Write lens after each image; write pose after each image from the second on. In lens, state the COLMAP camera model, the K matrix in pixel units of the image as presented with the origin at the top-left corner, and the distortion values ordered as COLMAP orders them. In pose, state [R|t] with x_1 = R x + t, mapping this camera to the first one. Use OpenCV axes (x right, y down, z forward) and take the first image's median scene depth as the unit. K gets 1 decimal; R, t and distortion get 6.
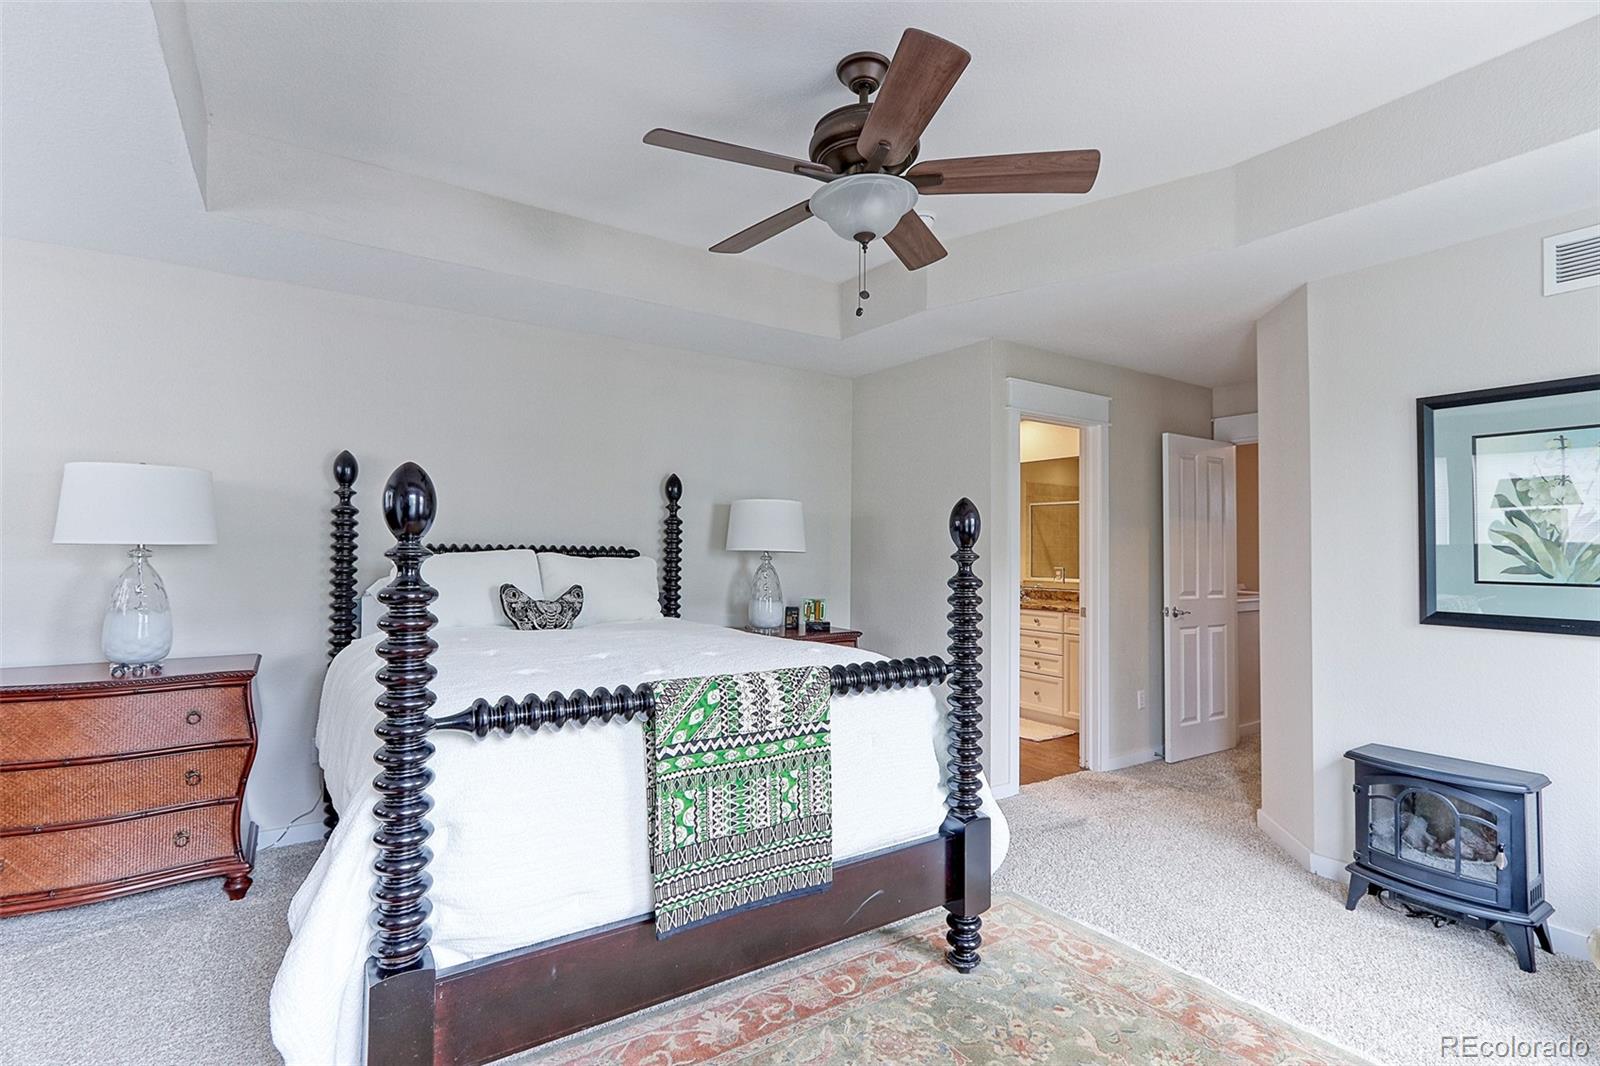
lens RADIAL K [[759.0, 0, 793.5], [0, 759.0, 533.2], [0, 0, 1]] dist [0.004599, 0.000941]
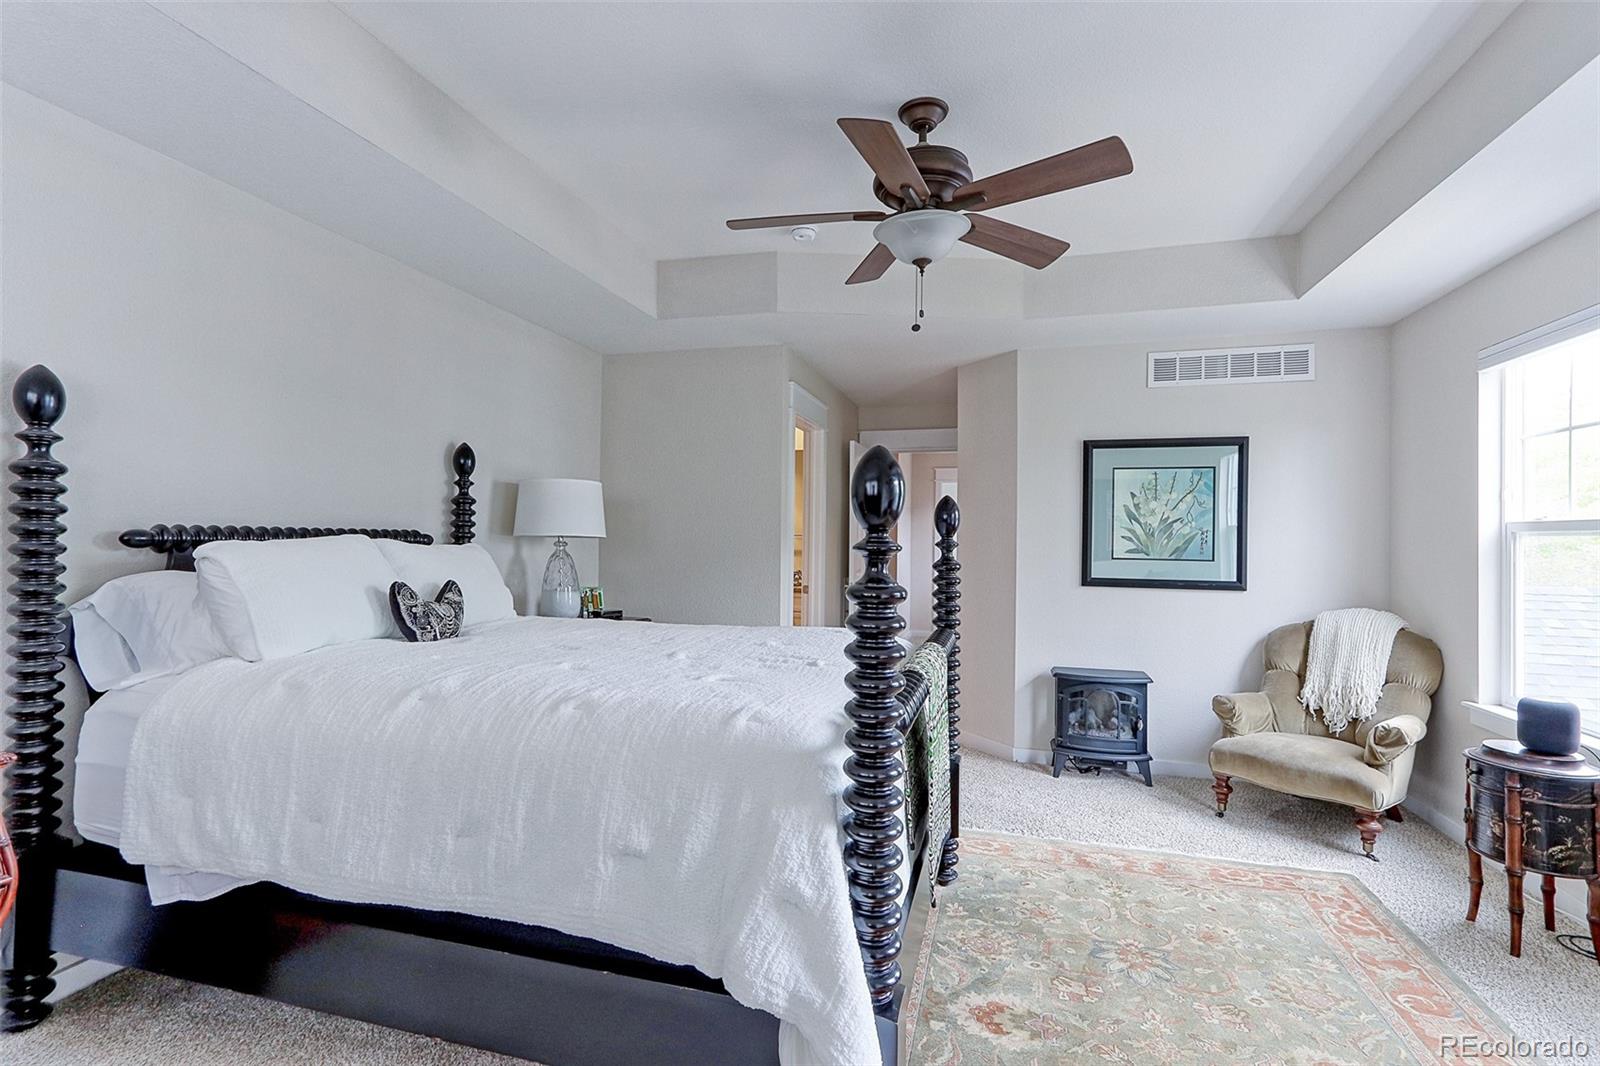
lens RADIAL K [[759.0, 0, 793.5], [0, 759.0, 533.2], [0, 0, 1]] dist [0.004599, 0.000941]
pose [[0.762014, 0.005625, 0.647536, -0.630454], [-0.021078, 0.999648, 0.016120, -0.000954], [-0.647217, -0.025933, 0.761864, 0.203897]]
